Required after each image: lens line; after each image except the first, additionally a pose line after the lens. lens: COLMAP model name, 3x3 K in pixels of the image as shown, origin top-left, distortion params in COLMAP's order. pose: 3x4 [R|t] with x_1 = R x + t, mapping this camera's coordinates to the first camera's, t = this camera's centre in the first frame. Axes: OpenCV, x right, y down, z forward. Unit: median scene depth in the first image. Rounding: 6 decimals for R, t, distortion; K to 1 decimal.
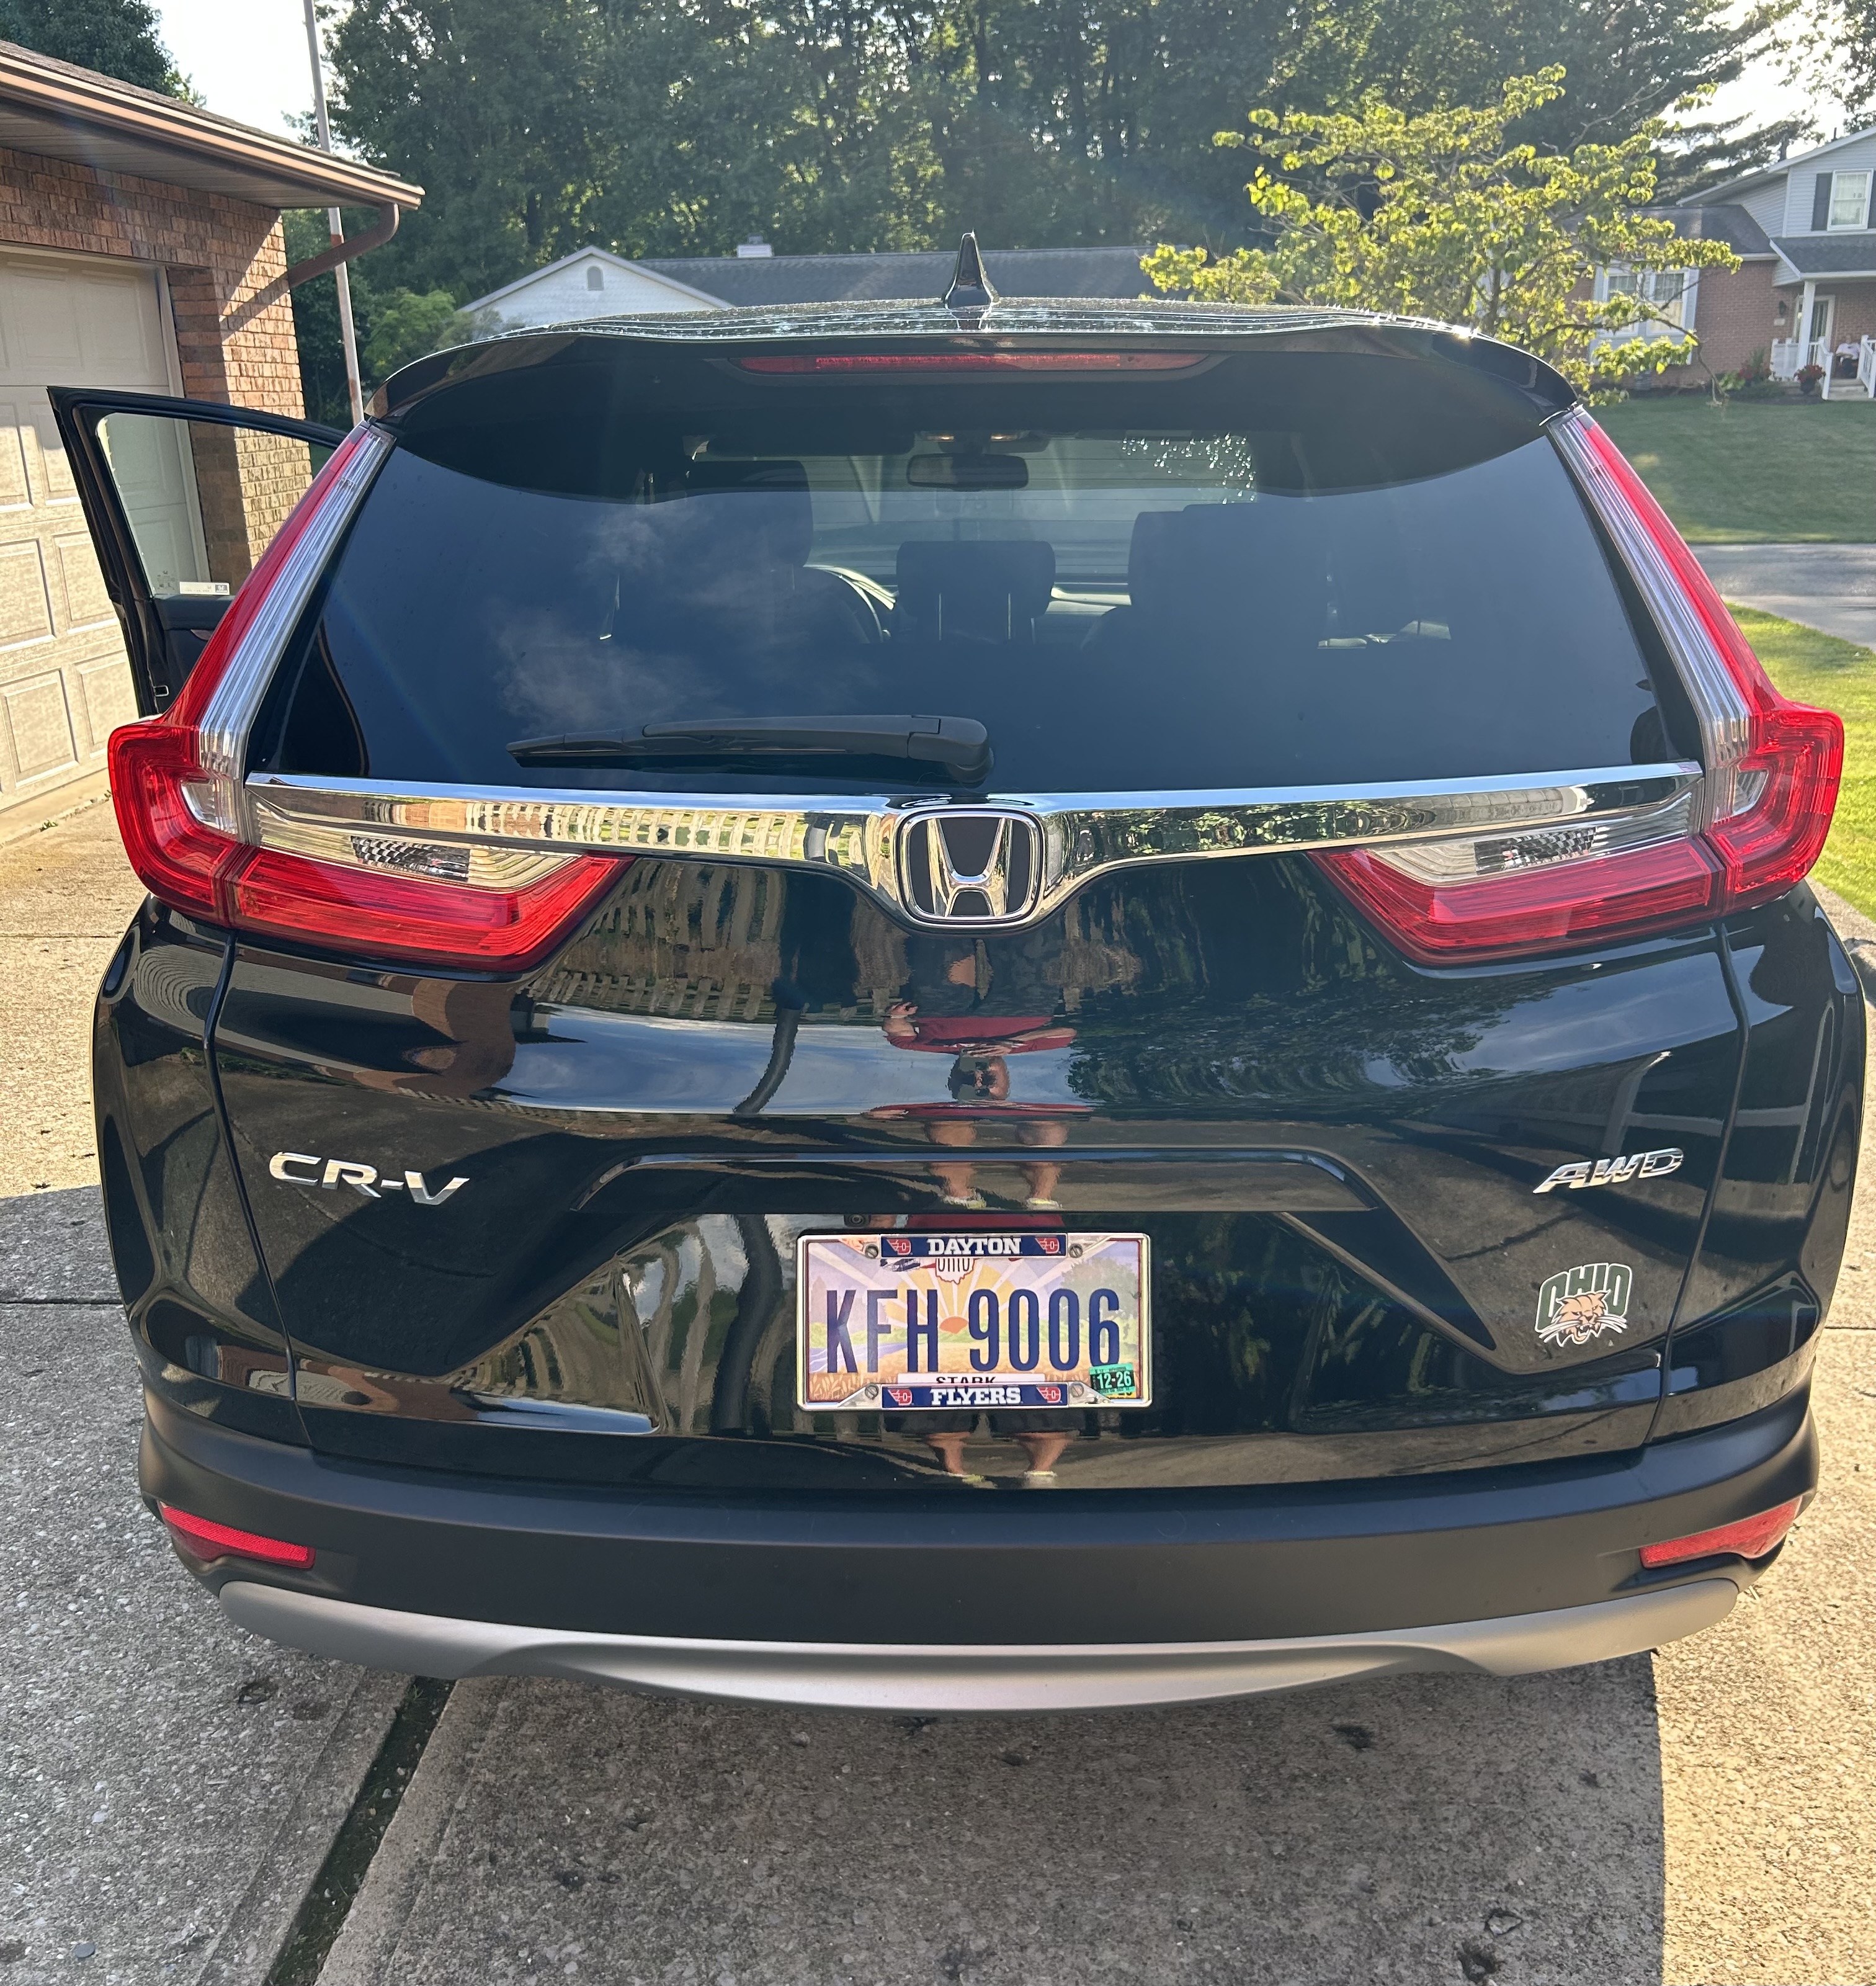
lens RADIAL K [[1857.8, 0, 944.3], [0, 1857.8, 988.7], [0, 0, 1]] dist [-0.003227, 0.000000]
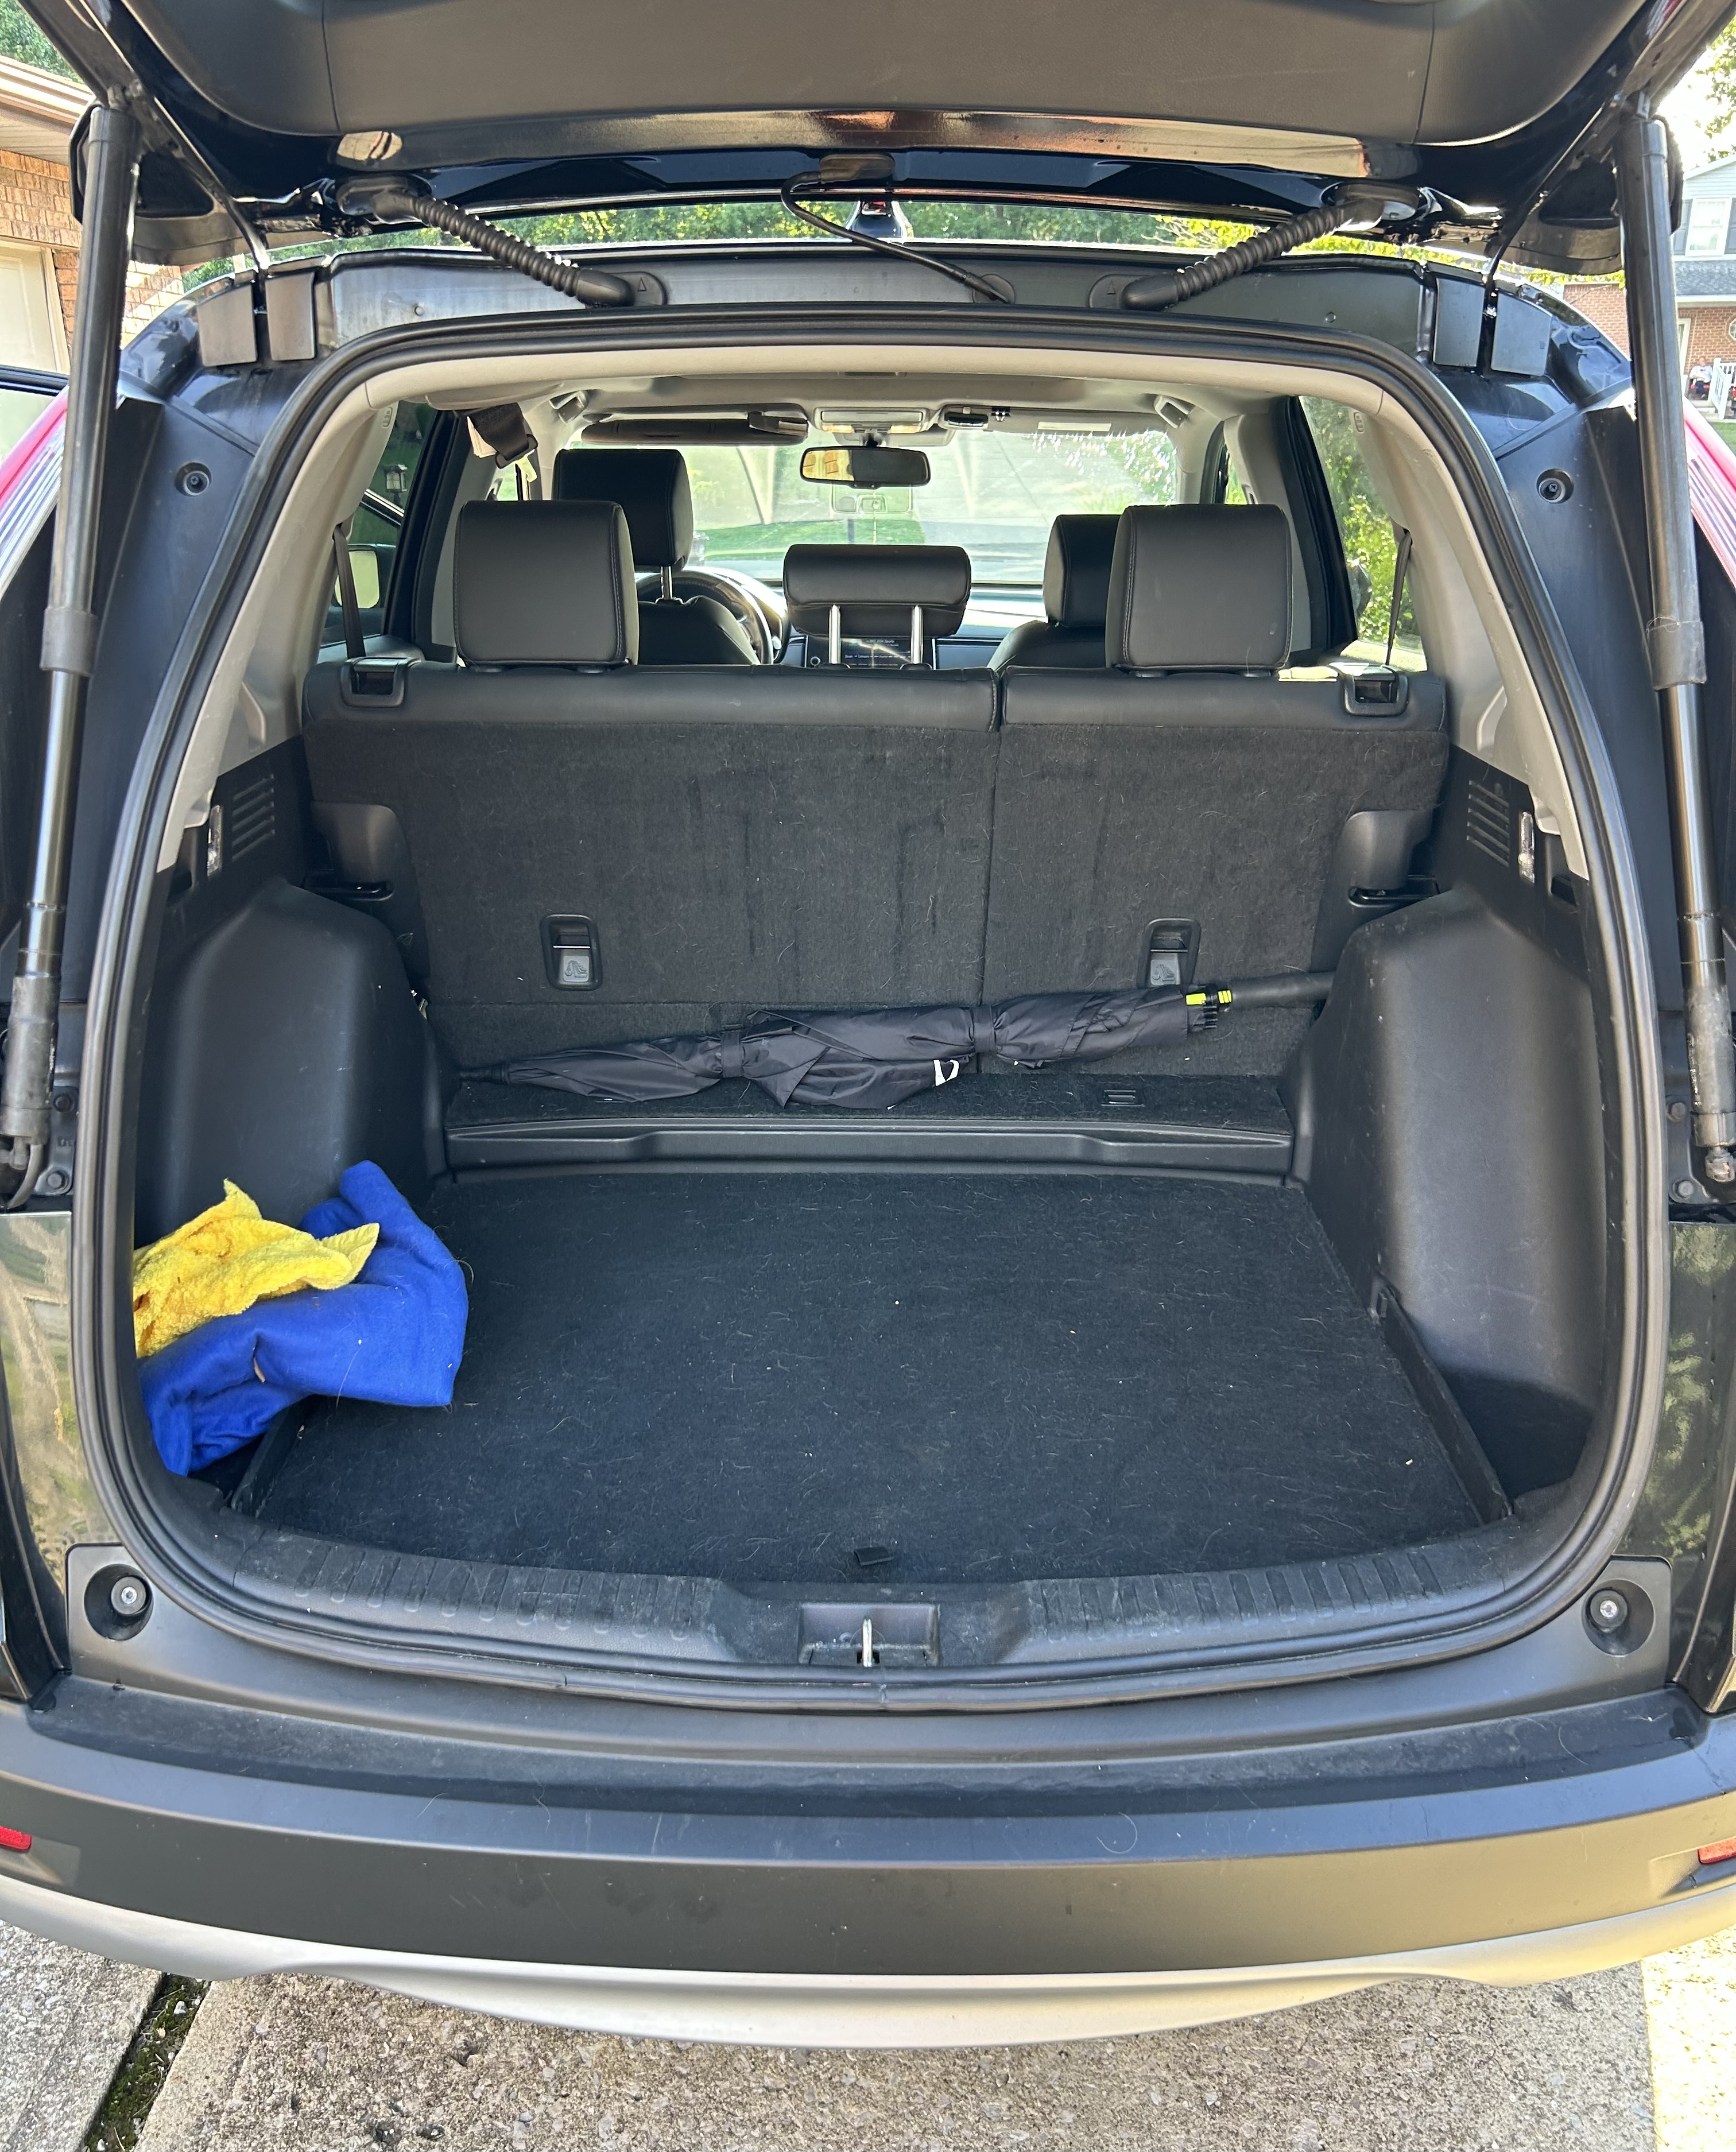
lens RADIAL K [[1724.1, 0, 858.7], [0, 1724.1, 1080.4], [0, 0, 1]] dist [0.000804, -0.015593]
pose [[0.999839, 0.010351, 0.014654, -0.000312], [-0.011285, 0.997813, 0.065130, -0.055937], [-0.013948, -0.065285, 0.997769, 0.234557]]
